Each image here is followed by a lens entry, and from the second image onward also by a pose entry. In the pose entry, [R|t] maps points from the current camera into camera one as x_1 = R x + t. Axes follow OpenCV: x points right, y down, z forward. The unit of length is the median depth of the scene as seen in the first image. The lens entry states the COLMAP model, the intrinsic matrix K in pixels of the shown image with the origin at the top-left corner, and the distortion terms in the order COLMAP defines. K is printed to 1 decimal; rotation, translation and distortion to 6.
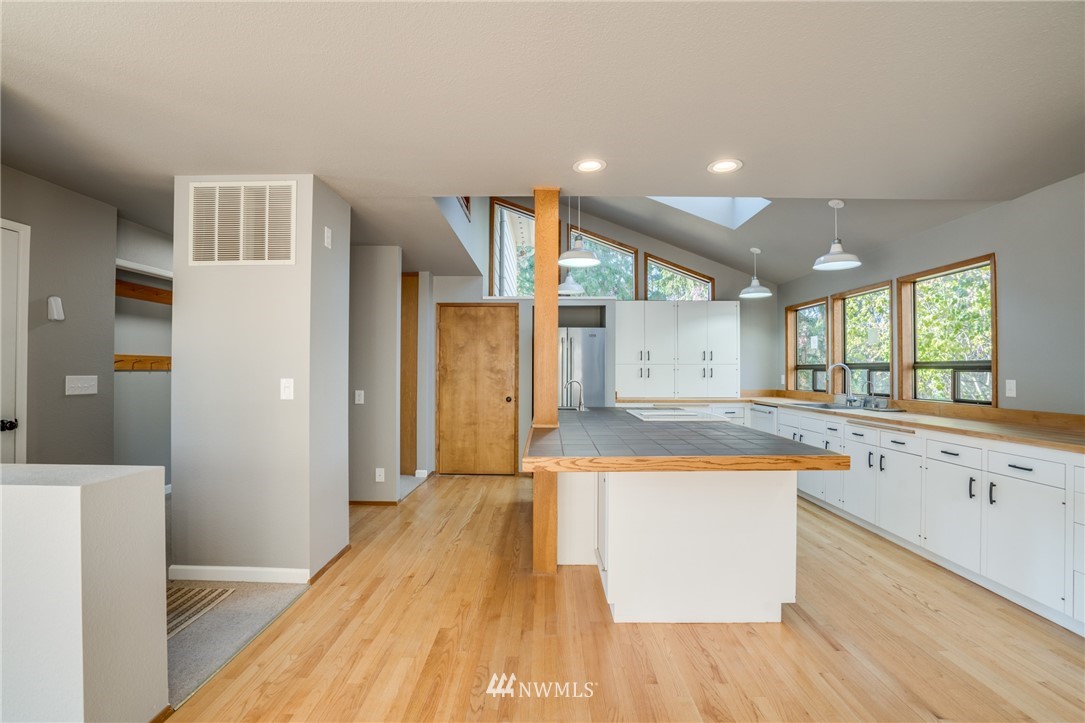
lens RADIAL K [[500.8, 0, 542.5], [0, 500.8, 361.5], [0, 0, 1]] dist [-0.068935, 0.029317]
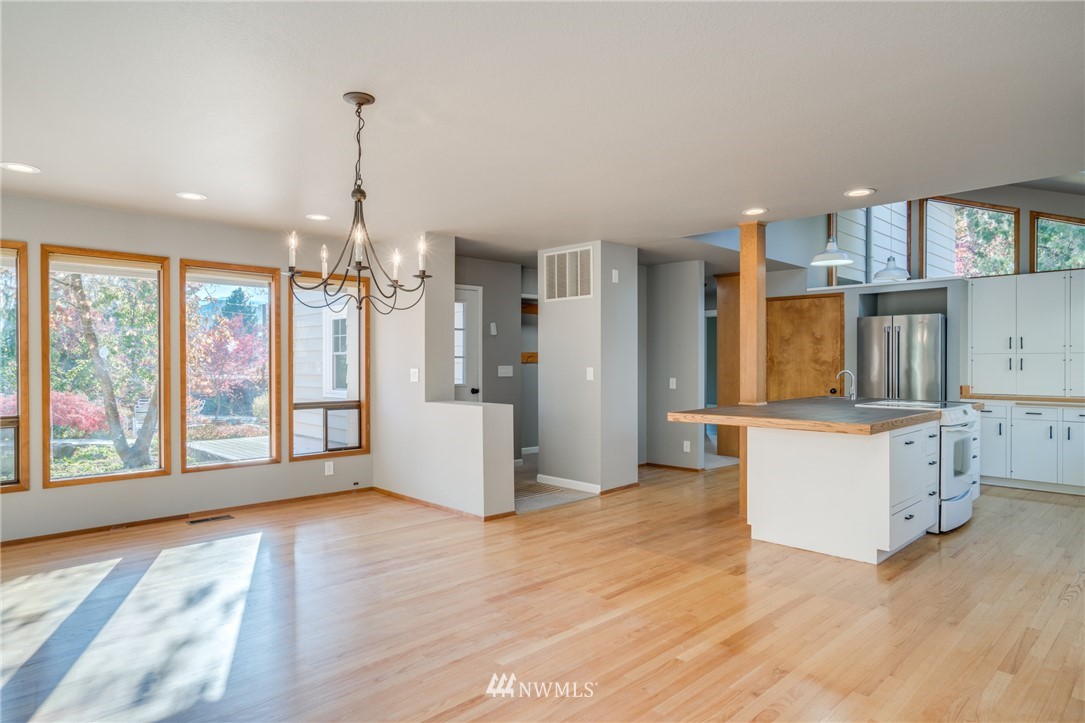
lens RADIAL K [[629.9, 0, 542.5], [0, 629.9, 361.5], [0, 0, 1]] dist [-0.014939, 0.001668]
pose [[0.713928, -0.004152, -0.700207, 0.521786], [0.016078, 0.999816, 0.010465, -0.006446], [0.700034, -0.018729, 0.713864, -0.378617]]
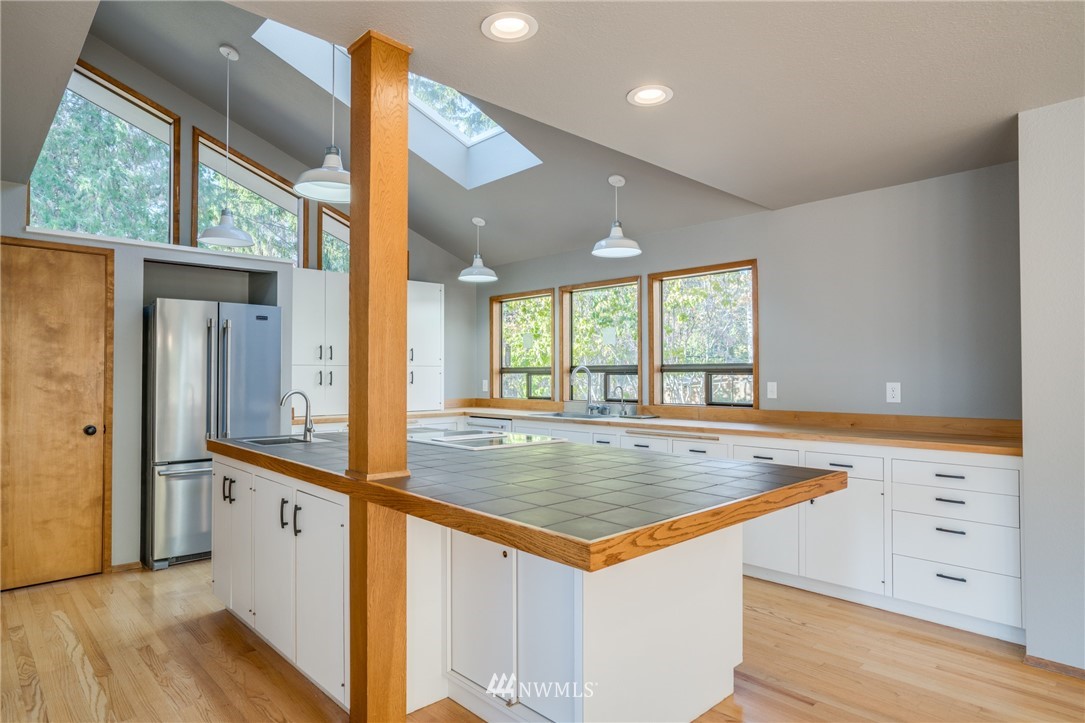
lens RADIAL K [[629.9, 0, 542.5], [0, 629.9, 361.5], [0, 0, 1]] dist [-0.014939, 0.001668]
pose [[0.718489, 0.011278, 0.695447, -0.245170], [-0.008429, 0.999936, -0.007508, 0.005807], [-0.695487, -0.000468, 0.718538, 0.270142]]
